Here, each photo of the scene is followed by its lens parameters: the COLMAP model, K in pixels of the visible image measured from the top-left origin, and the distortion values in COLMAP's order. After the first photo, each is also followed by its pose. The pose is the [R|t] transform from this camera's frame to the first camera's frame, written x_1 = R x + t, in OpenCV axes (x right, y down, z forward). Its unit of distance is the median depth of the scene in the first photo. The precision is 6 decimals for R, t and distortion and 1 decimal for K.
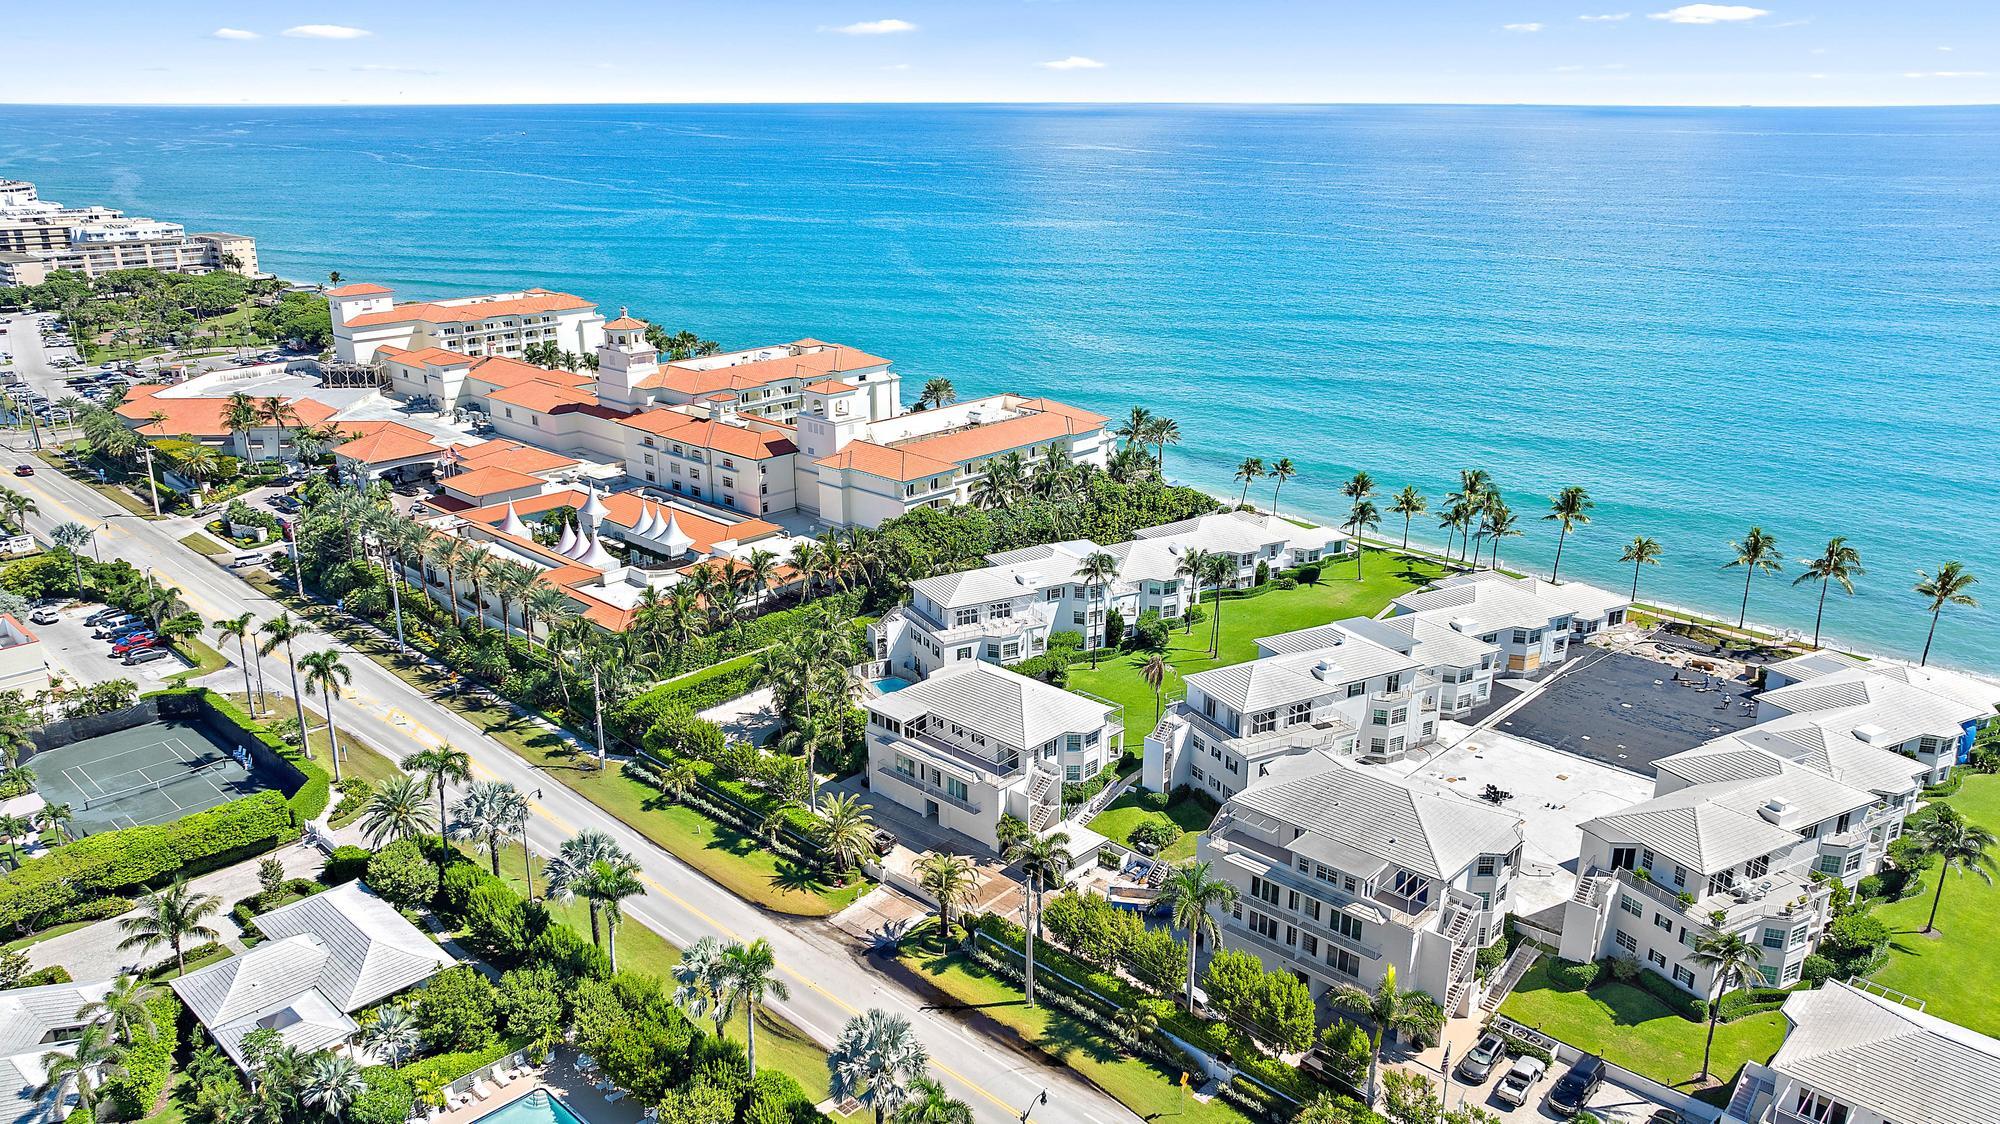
lens RADIAL K [[1382.3, 0, 1014.1], [0, 1382.3, 568.7], [0, 0, 1]] dist [-0.021277, 0.016074]
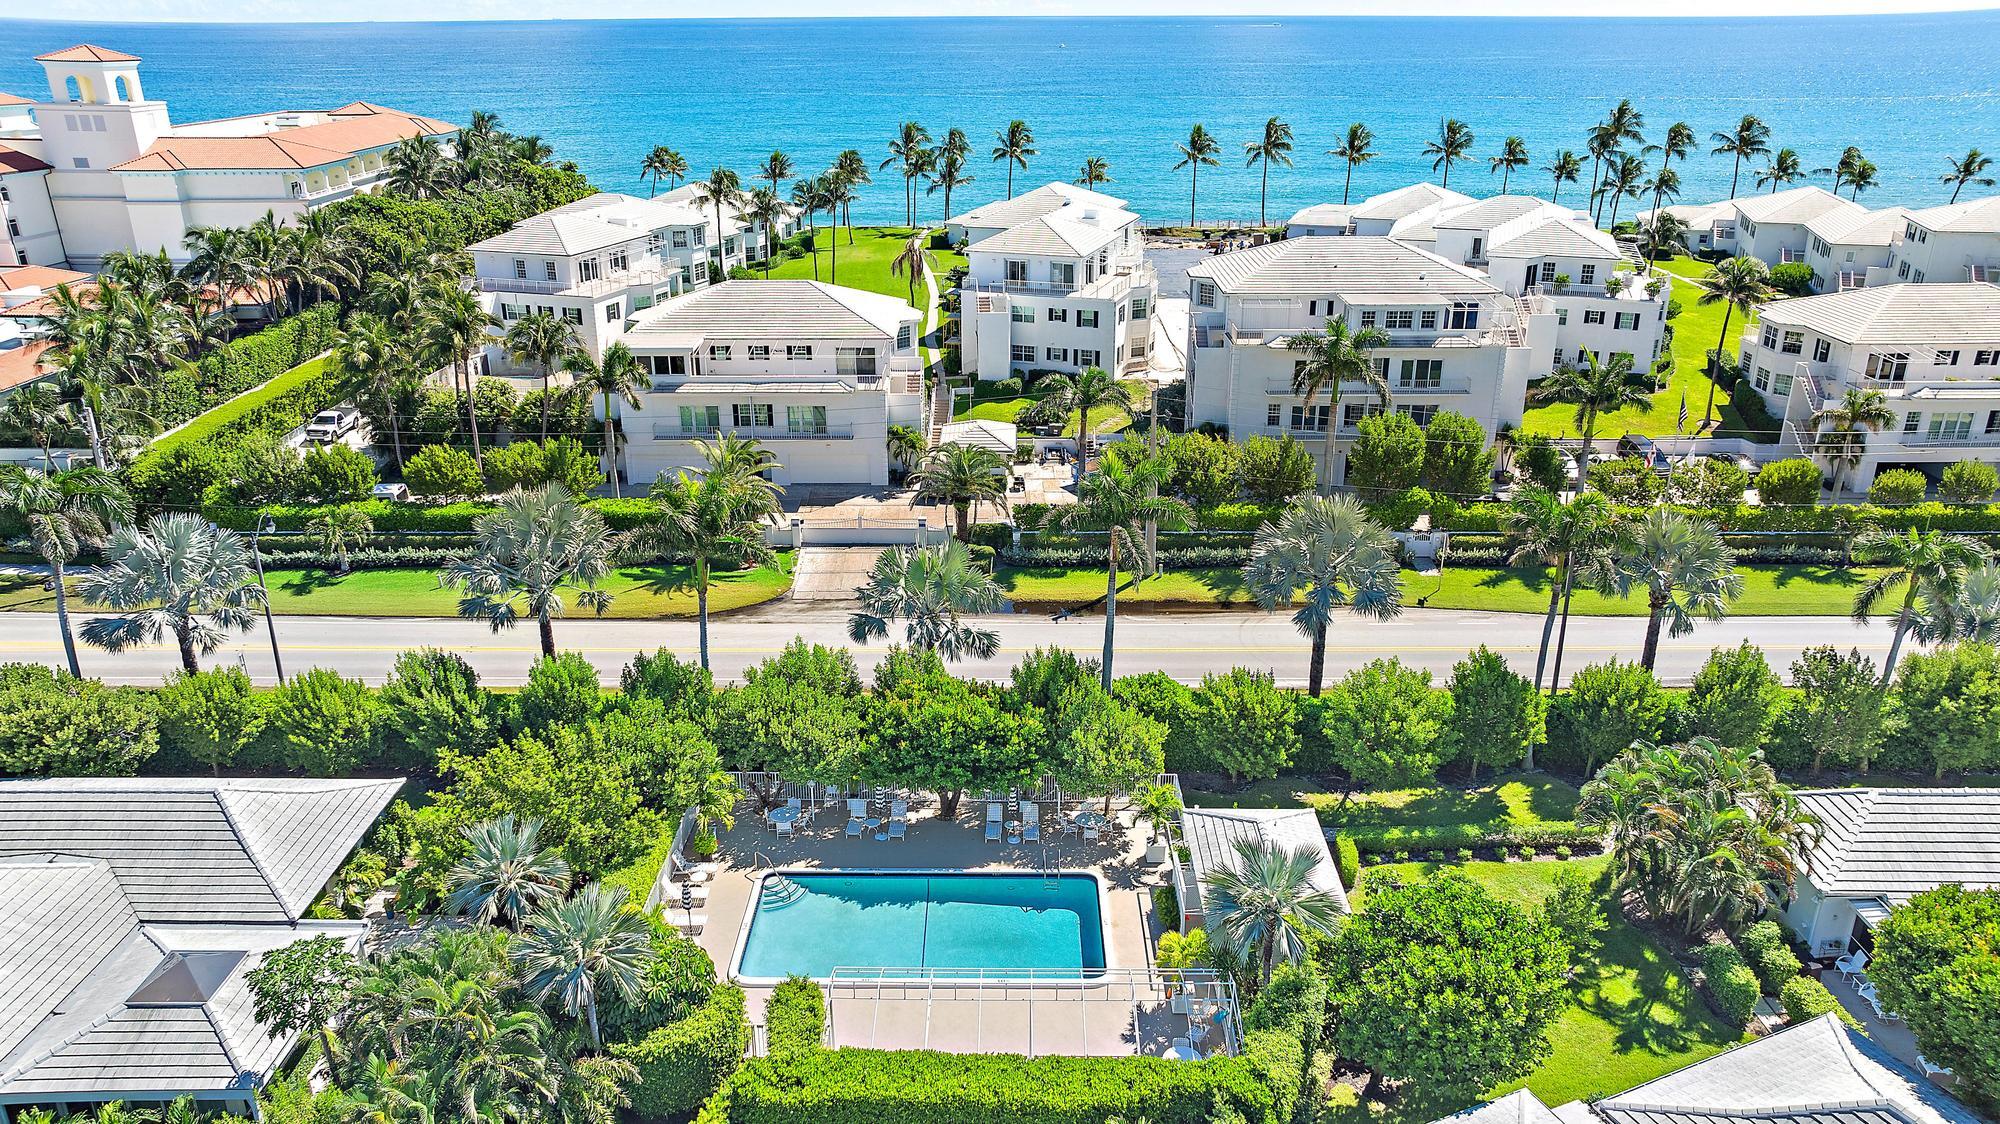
lens RADIAL K [[1382.3, 0, 989.2], [0, 1382.3, 547.0], [0, 0, 1]] dist [-0.021277, 0.016074]
pose [[0.740638, -0.246164, 0.625187, -0.461488], [0.217751, 0.968190, 0.123257, 0.166960], [-0.635641, 0.044846, 0.770681, 0.423223]]
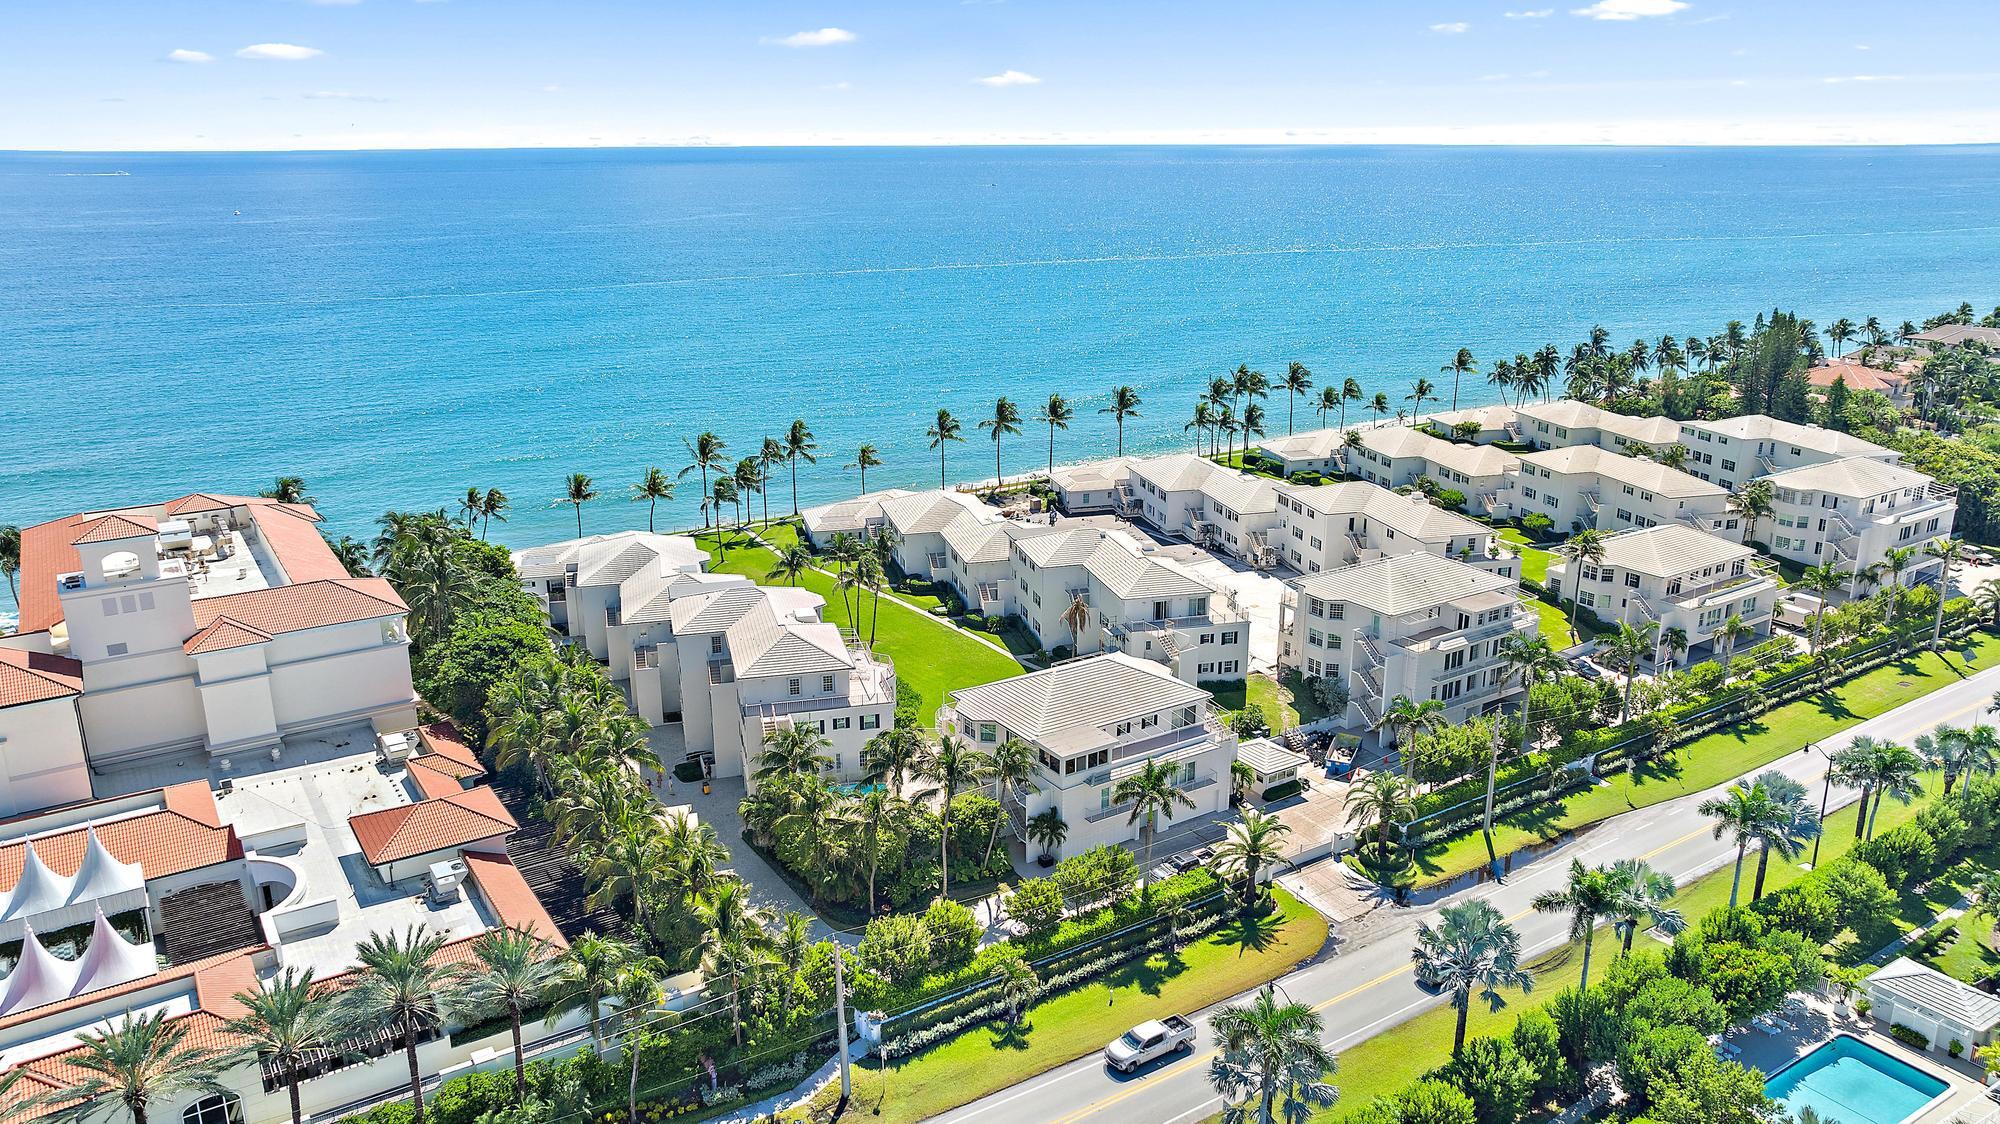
lens RADIAL K [[1382.3, 0, 990.6], [0, 1382.3, 565.3], [0, 0, 1]] dist [-0.021277, 0.016074]
pose [[0.255266, -0.280570, 0.925267, -0.912167], [0.314742, 0.928961, 0.194858, -0.188095], [-0.914208, 0.241480, 0.325439, 0.846286]]
